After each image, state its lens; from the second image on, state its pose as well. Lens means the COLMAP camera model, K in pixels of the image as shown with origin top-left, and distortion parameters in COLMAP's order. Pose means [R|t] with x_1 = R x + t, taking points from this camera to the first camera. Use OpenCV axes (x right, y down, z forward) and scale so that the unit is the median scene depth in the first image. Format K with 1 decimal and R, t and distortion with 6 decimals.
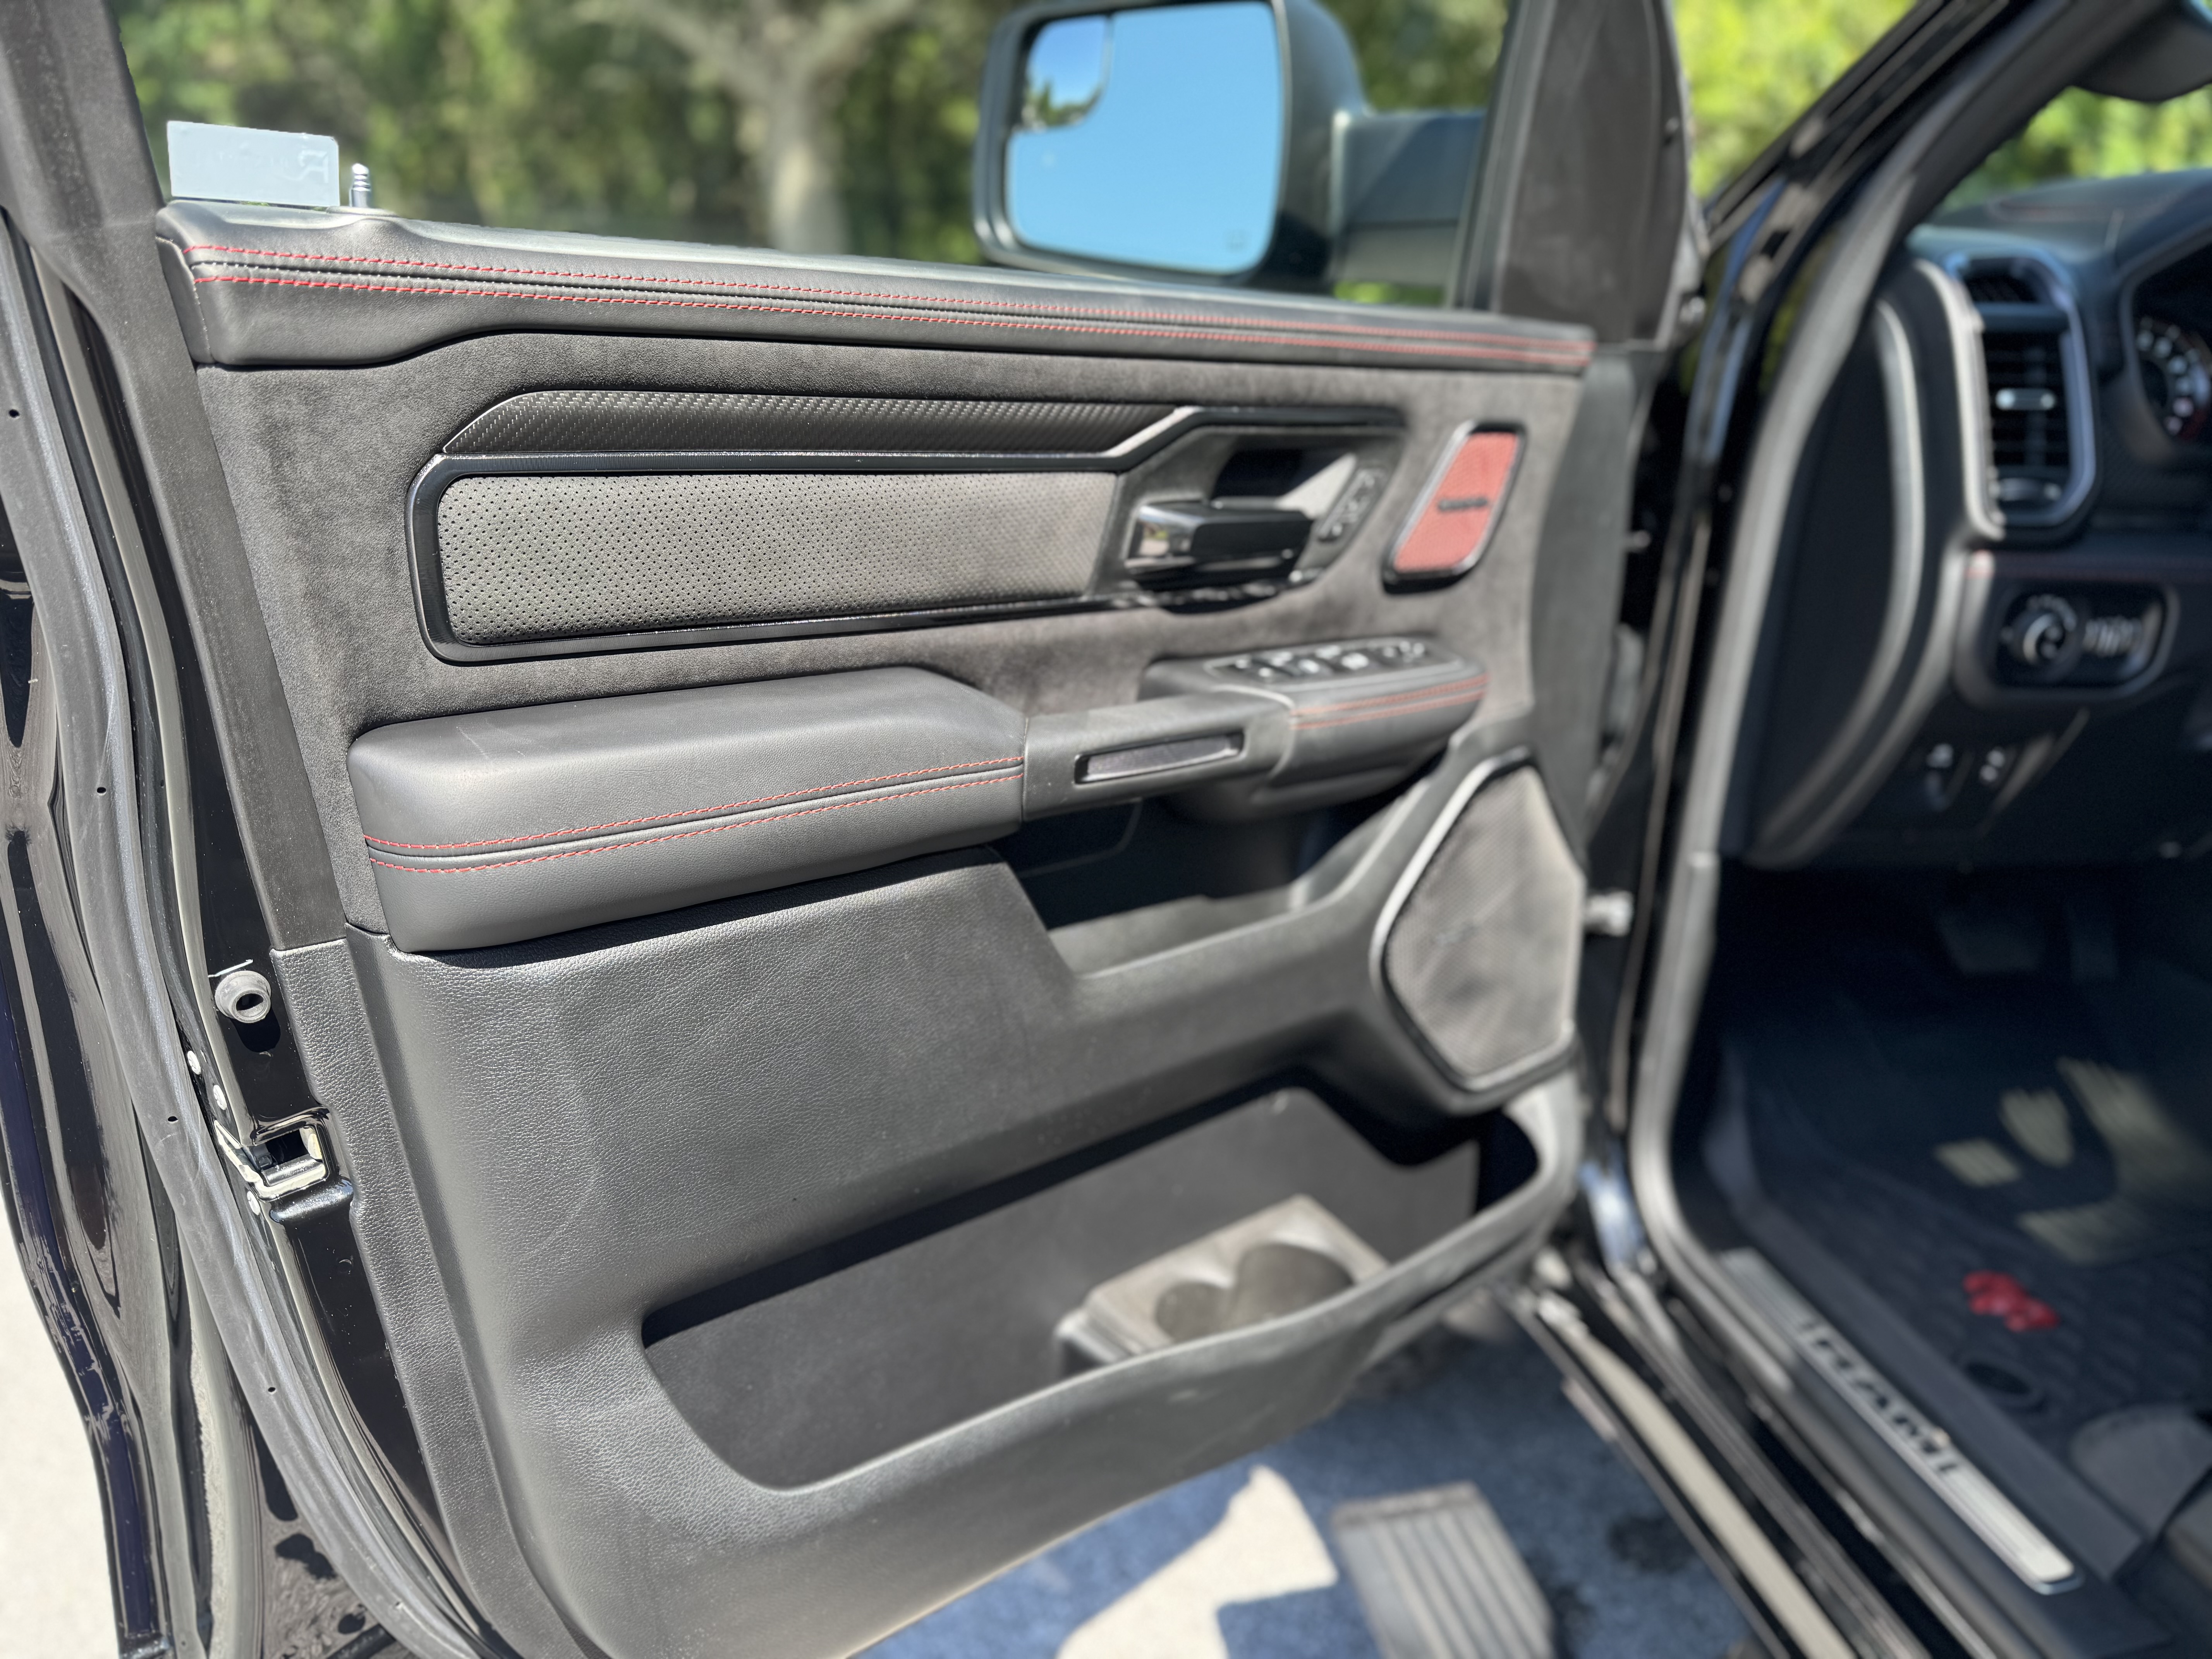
lens RADIAL K [[1584.5, 0, 1106.0], [0, 1584.5, 829.5], [0, 0, 1]] dist [0.001854, -0.005014]
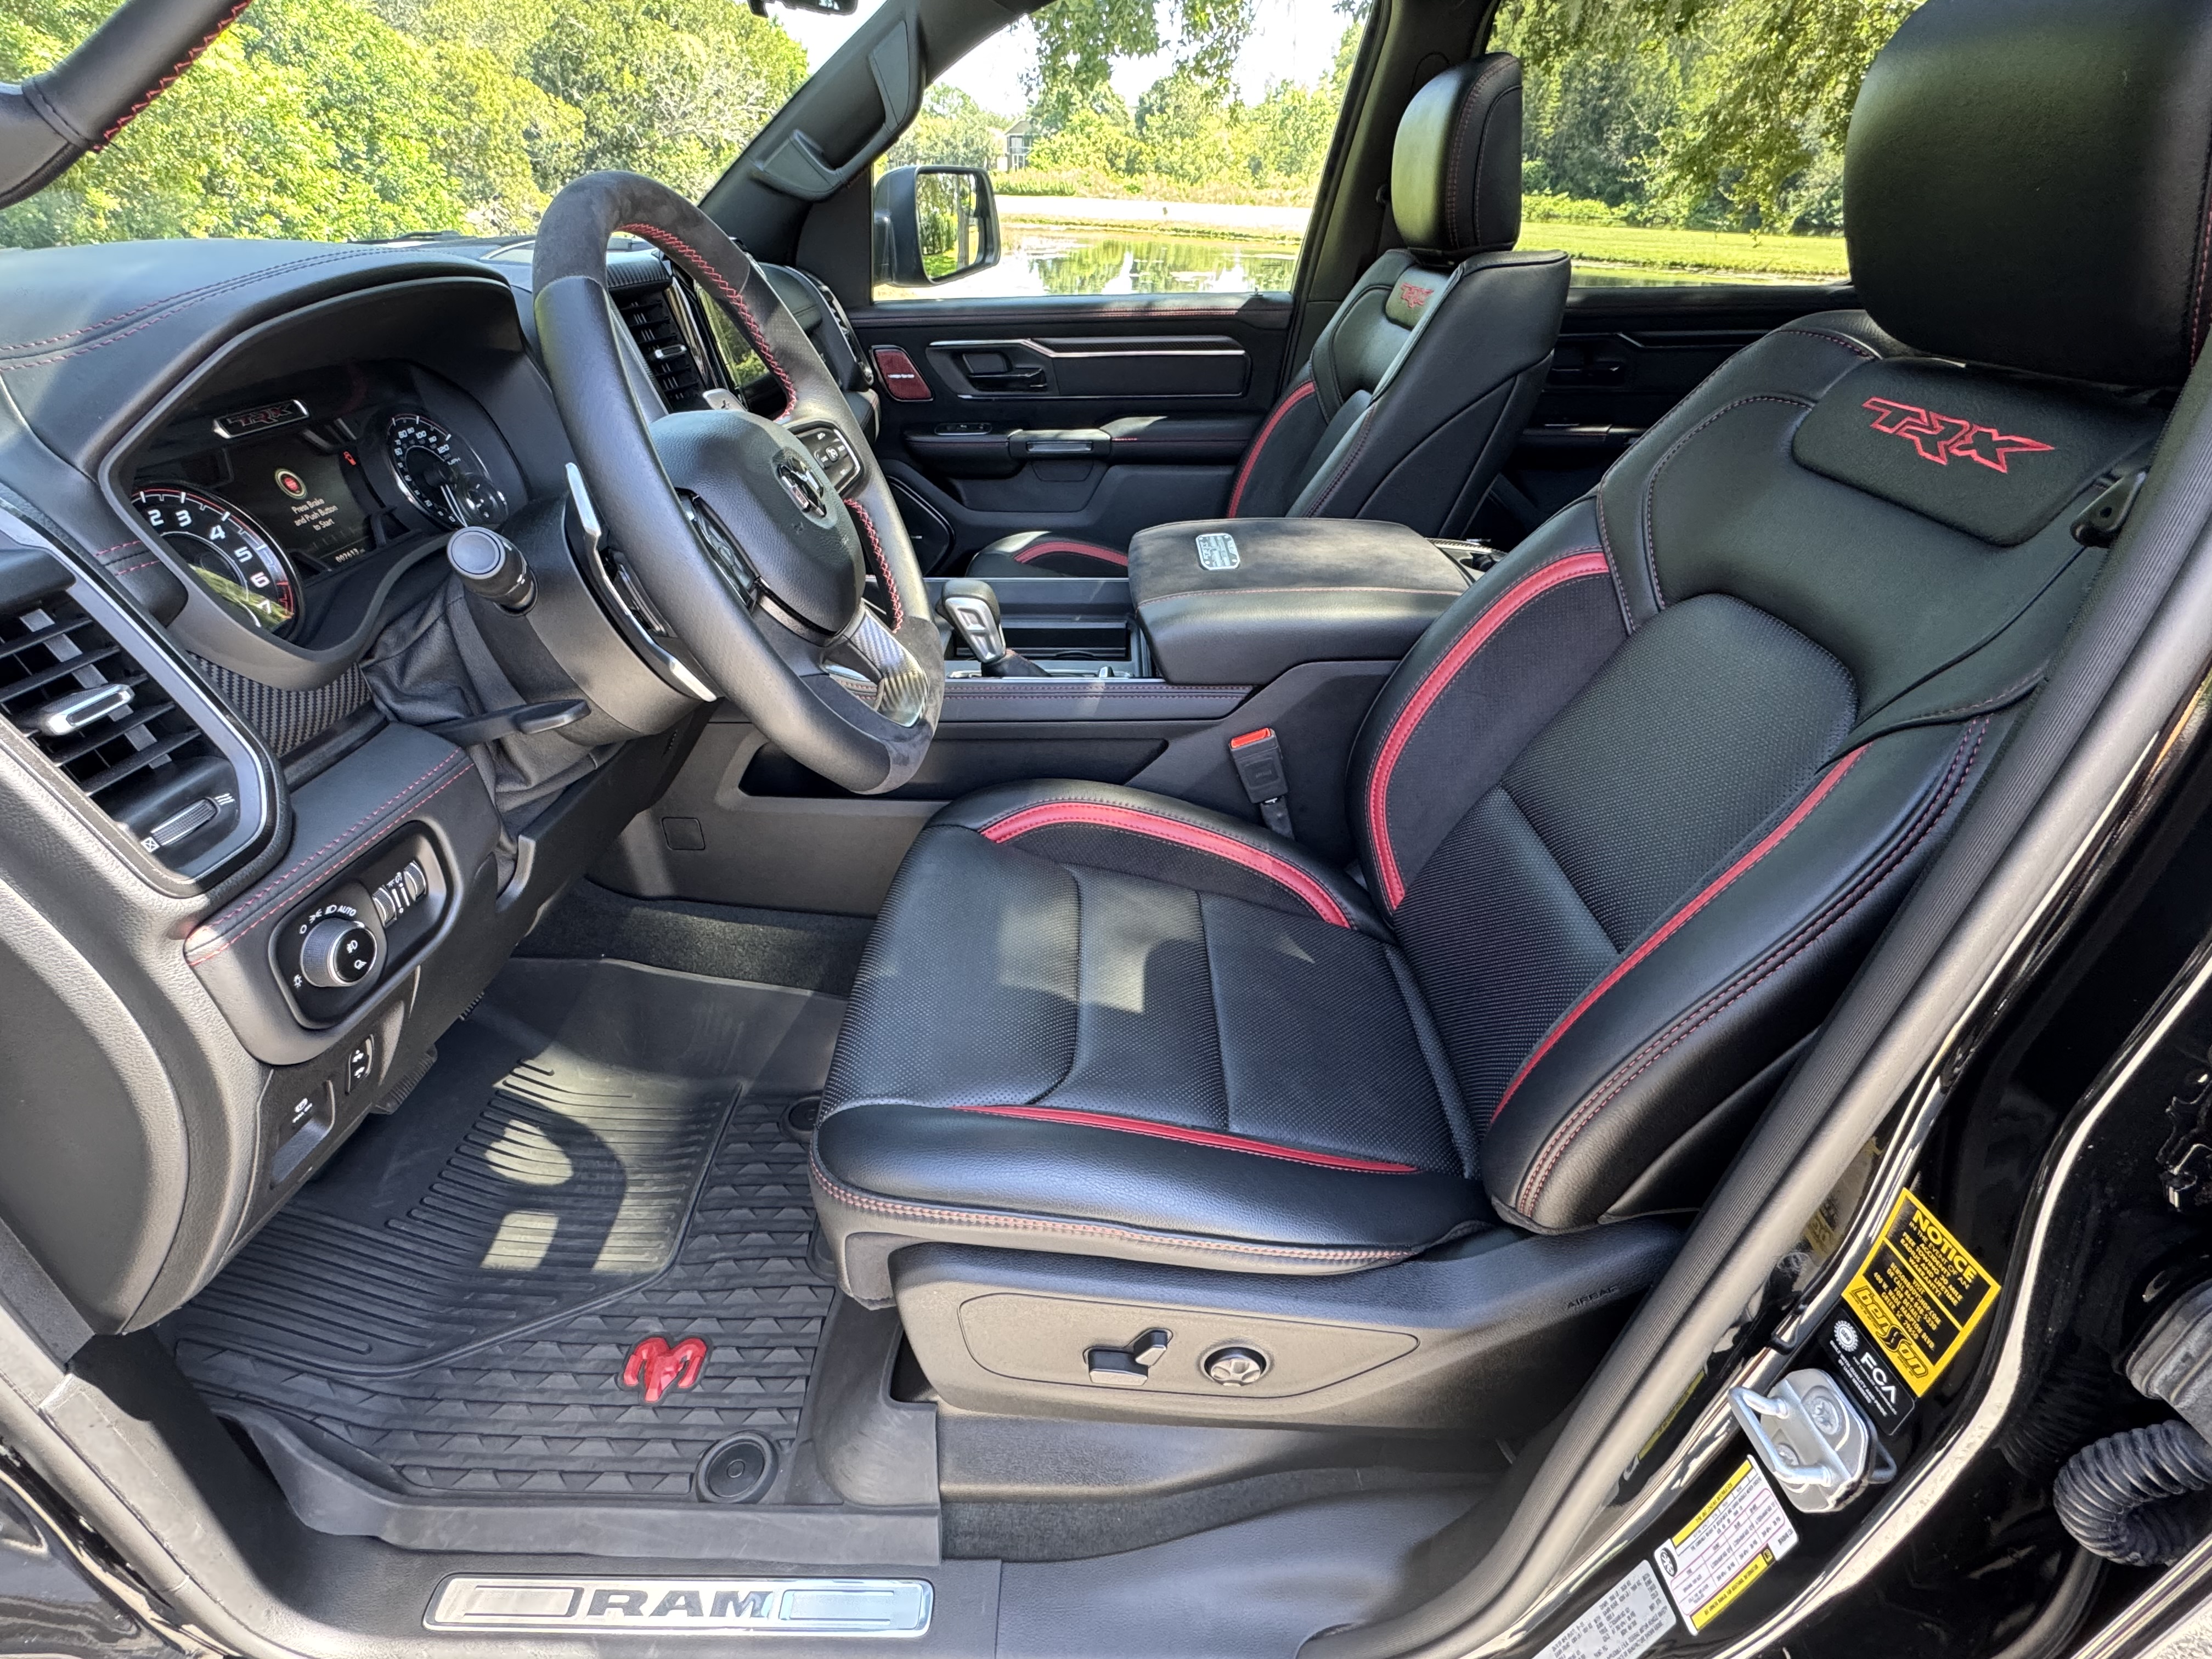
lens RADIAL K [[1020.5, 0, 1106.0], [0, 1020.5, 829.5], [0, 0, 1]] dist [-0.018360, -0.000151]
pose [[0.214207, -0.519876, 0.826949, 0.294245], [0.349765, 0.831287, 0.432002, -0.247793], [-0.912020, 0.196700, 0.359902, 0.467234]]
